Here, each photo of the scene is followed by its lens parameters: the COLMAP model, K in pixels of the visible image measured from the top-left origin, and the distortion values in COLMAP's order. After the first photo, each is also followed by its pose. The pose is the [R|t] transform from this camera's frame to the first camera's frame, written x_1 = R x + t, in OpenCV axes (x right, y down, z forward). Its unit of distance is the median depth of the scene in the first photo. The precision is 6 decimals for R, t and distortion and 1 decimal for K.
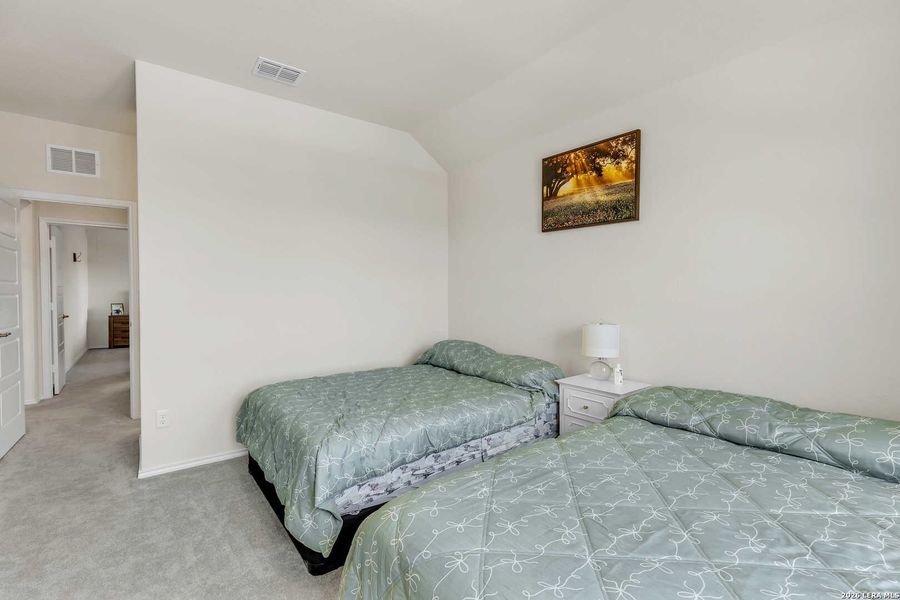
lens RADIAL K [[398.7, 0, 449.2], [0, 398.7, 296.6], [0, 0, 1]] dist [0.002017, 0.000144]
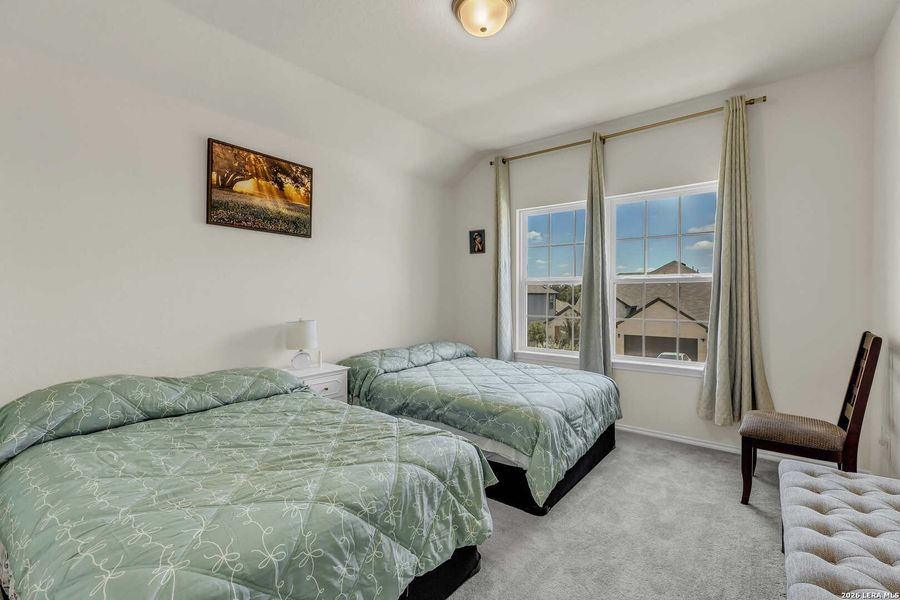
lens RADIAL K [[398.7, 0, 449.4], [0, 398.7, 297.9], [0, 0, 1]] dist [0.002017, 0.000144]
pose [[-0.222315, 0.002198, 0.974972, -0.797867], [0.018267, 0.999831, 0.001911, 0.005253], [-0.974804, 0.018235, -0.222318, 0.779456]]
